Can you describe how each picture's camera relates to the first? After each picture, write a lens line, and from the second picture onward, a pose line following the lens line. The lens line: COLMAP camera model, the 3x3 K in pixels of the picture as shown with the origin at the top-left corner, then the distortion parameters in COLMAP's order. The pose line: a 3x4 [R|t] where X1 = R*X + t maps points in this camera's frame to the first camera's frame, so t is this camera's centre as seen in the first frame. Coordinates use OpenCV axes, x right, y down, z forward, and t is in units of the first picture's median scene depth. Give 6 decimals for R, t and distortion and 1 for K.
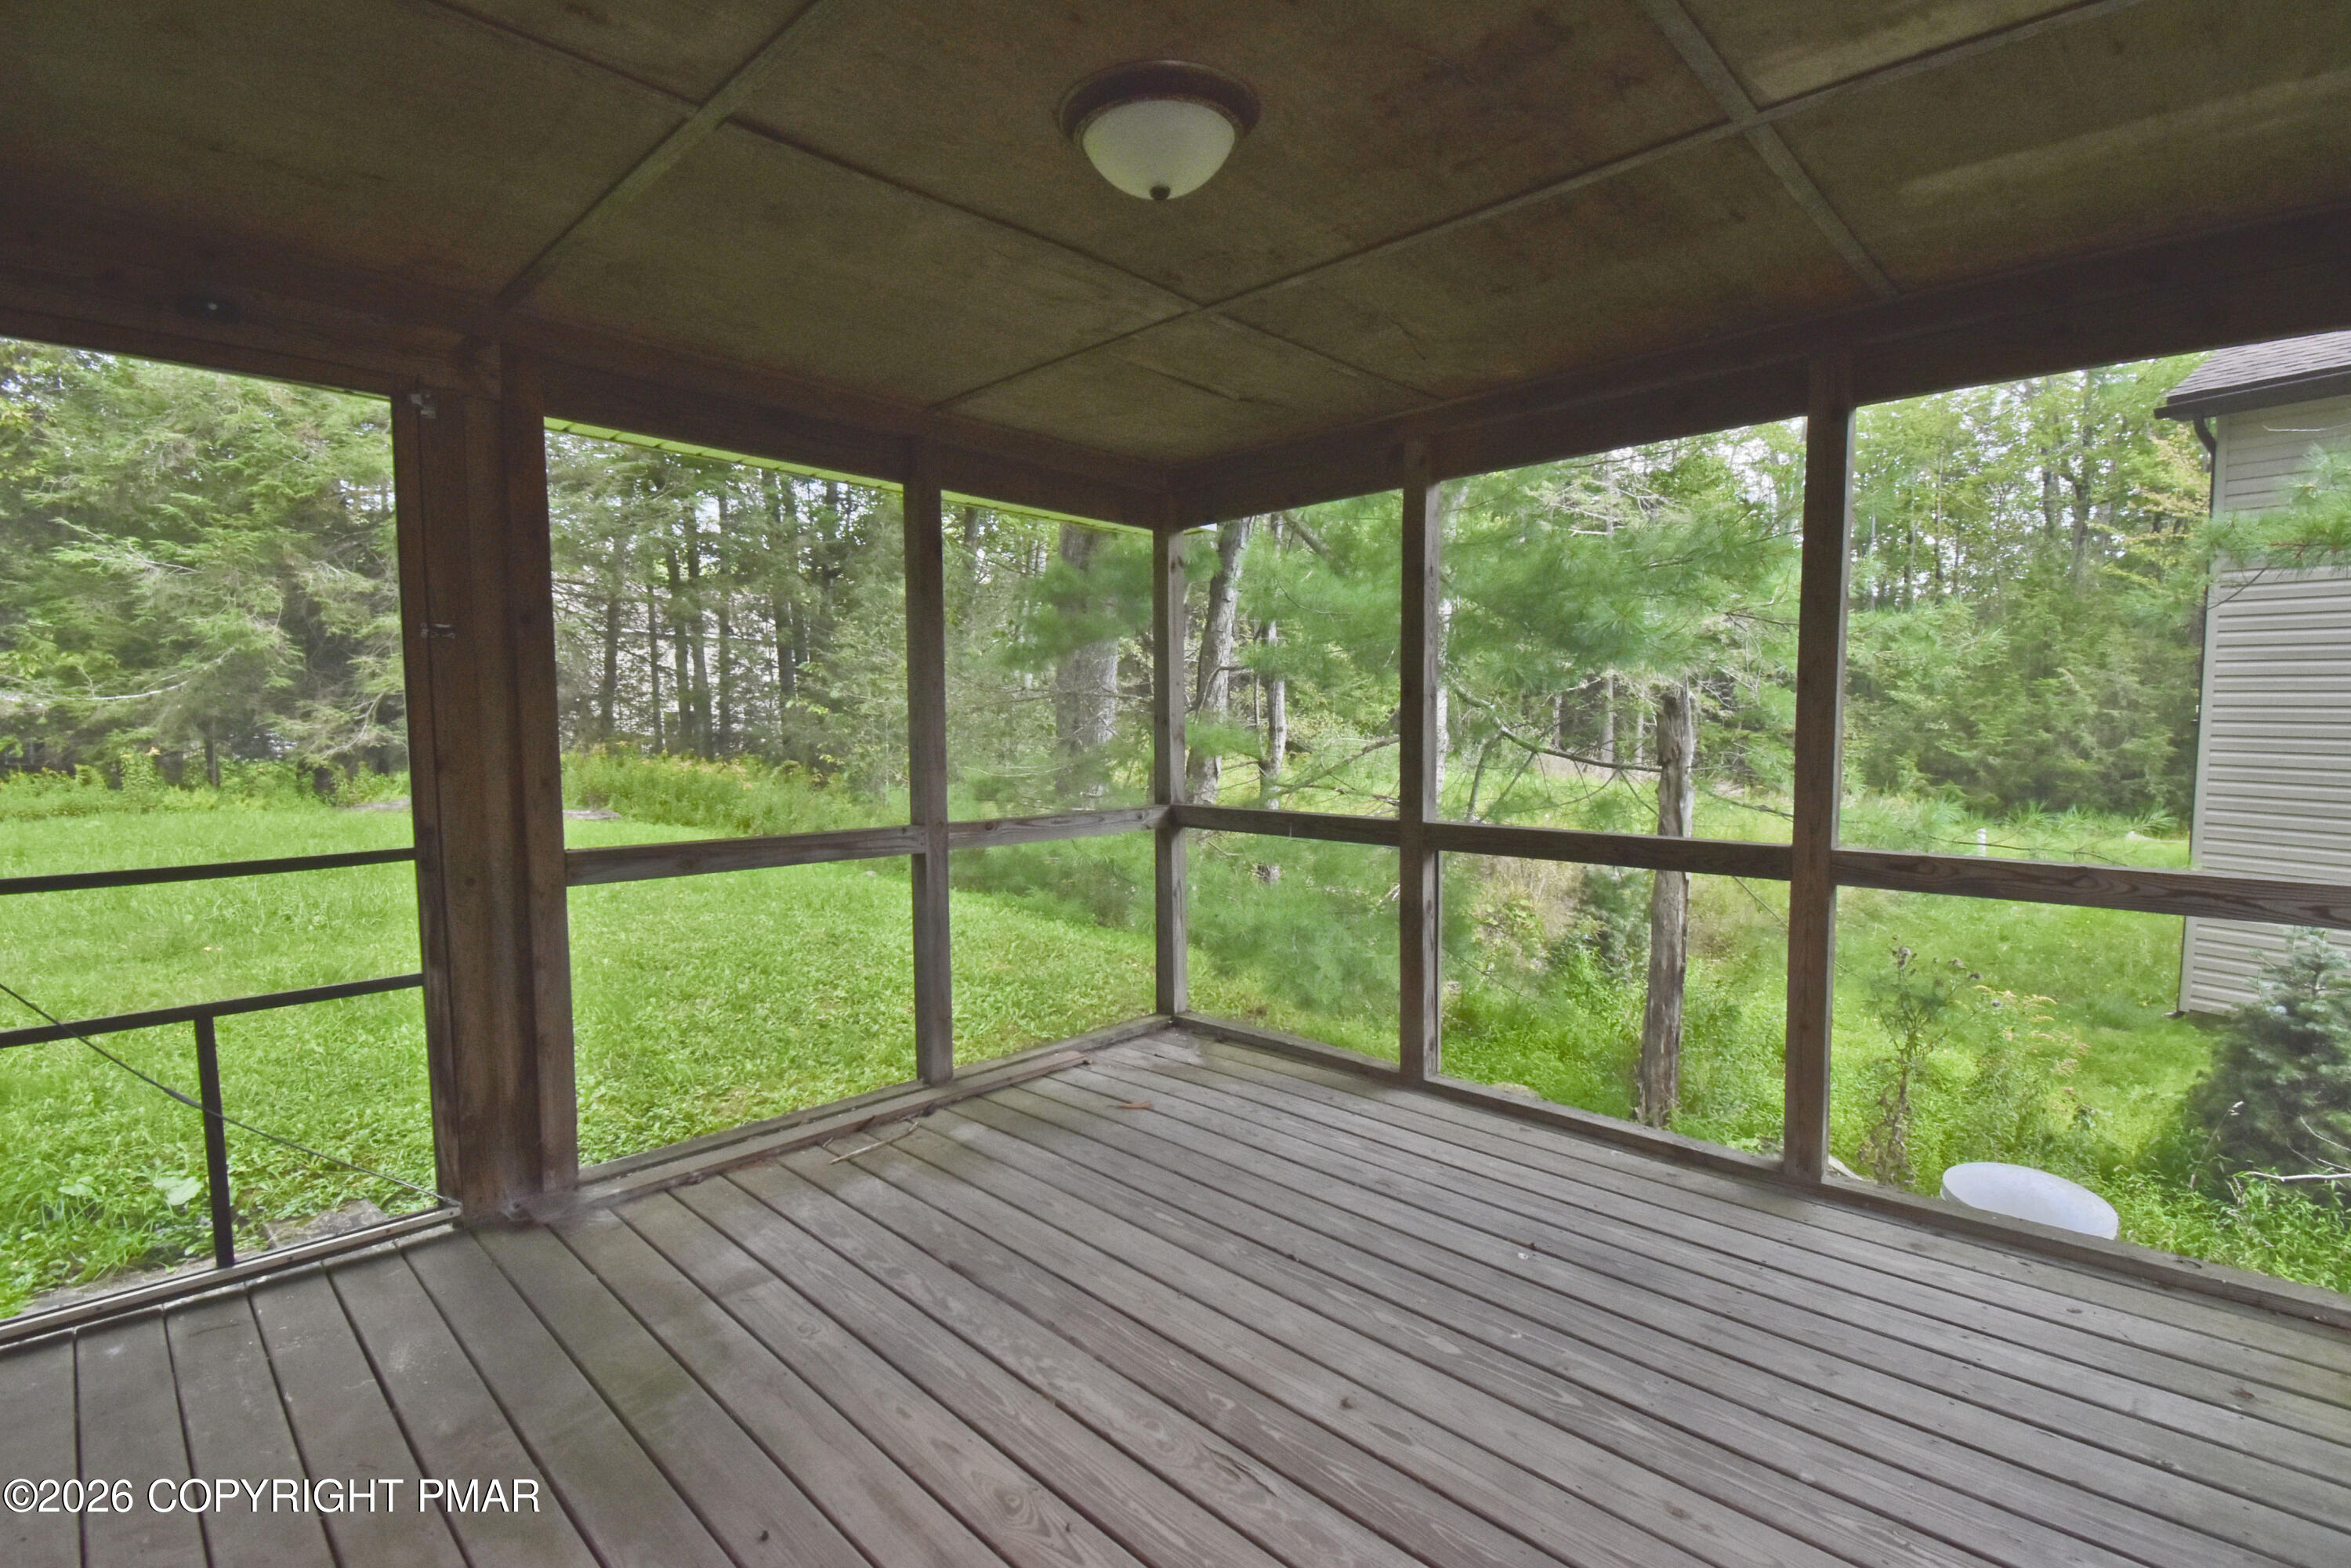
lens RADIAL K [[1072.0, 0, 1177.3], [0, 1072.0, 791.1], [0, 0, 1]] dist [0.001729, -0.013423]
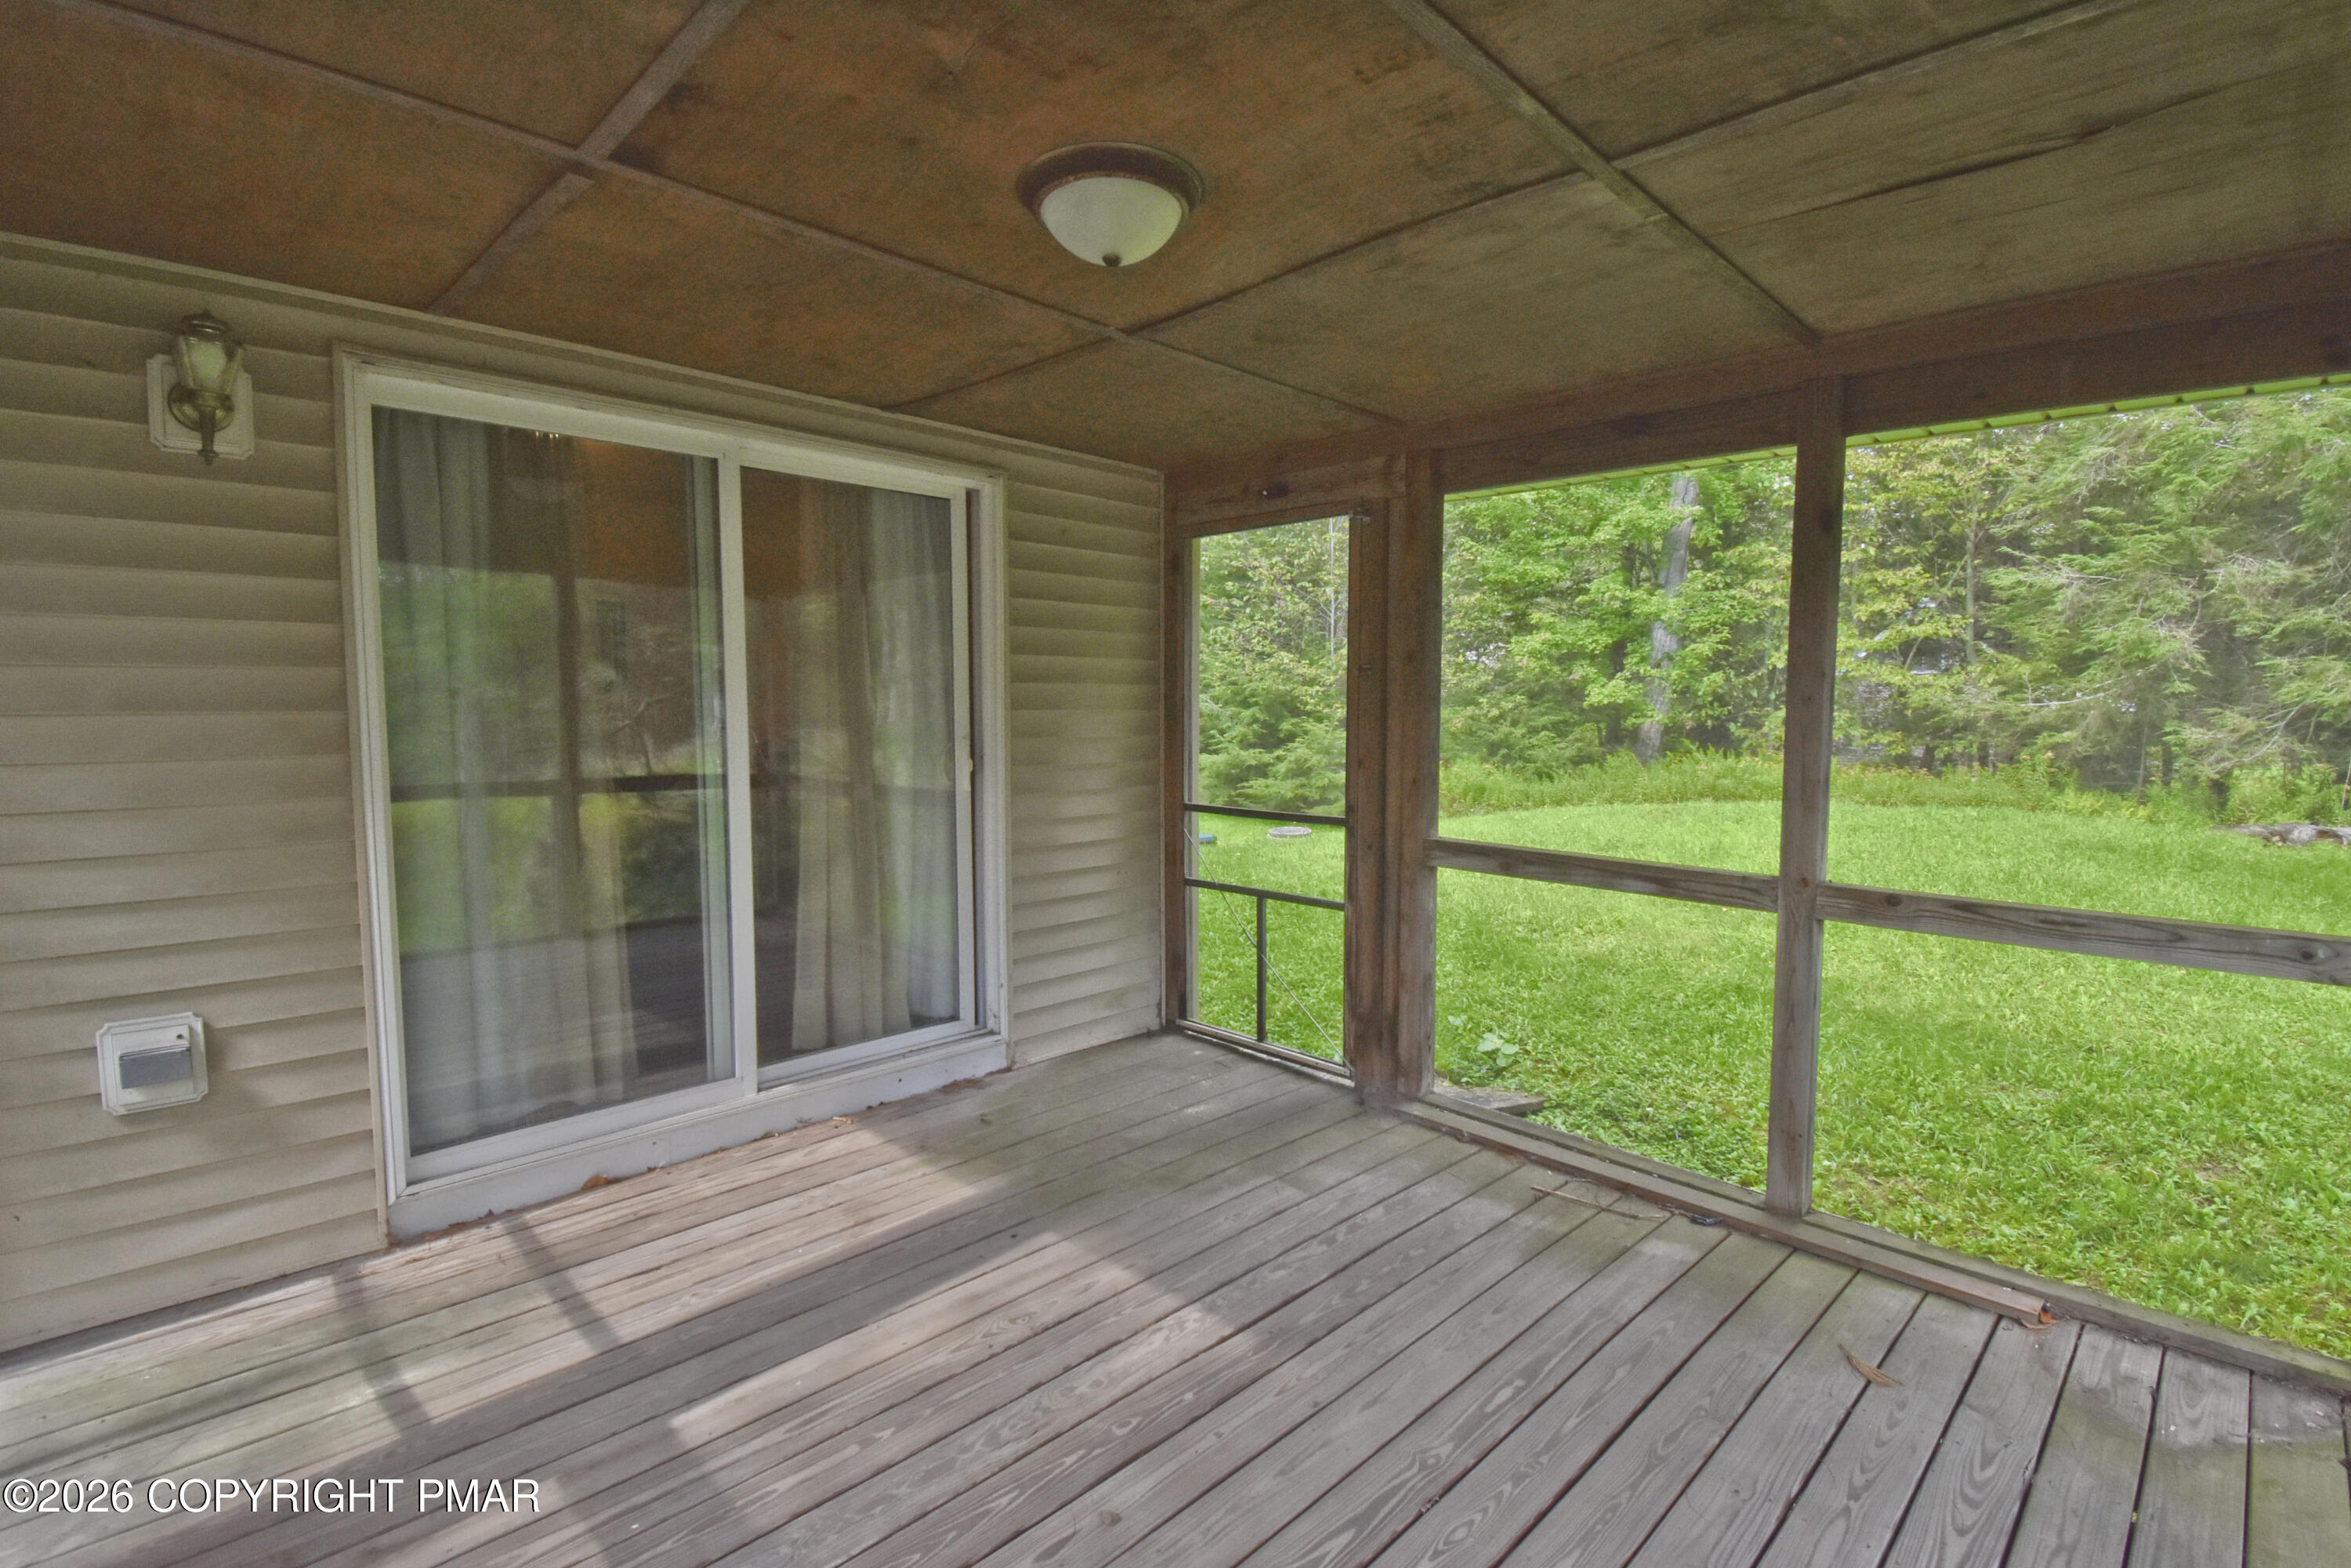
lens RADIAL K [[1072.0, 0, 1169.3], [0, 1072.0, 791.4], [0, 0, 1]] dist [0.001729, -0.013423]
pose [[-0.021967, 0.076658, -0.996815, 0.598129], [-0.079632, 0.993754, 0.078177, -0.062333], [0.996582, 0.081095, -0.015725, 0.606782]]
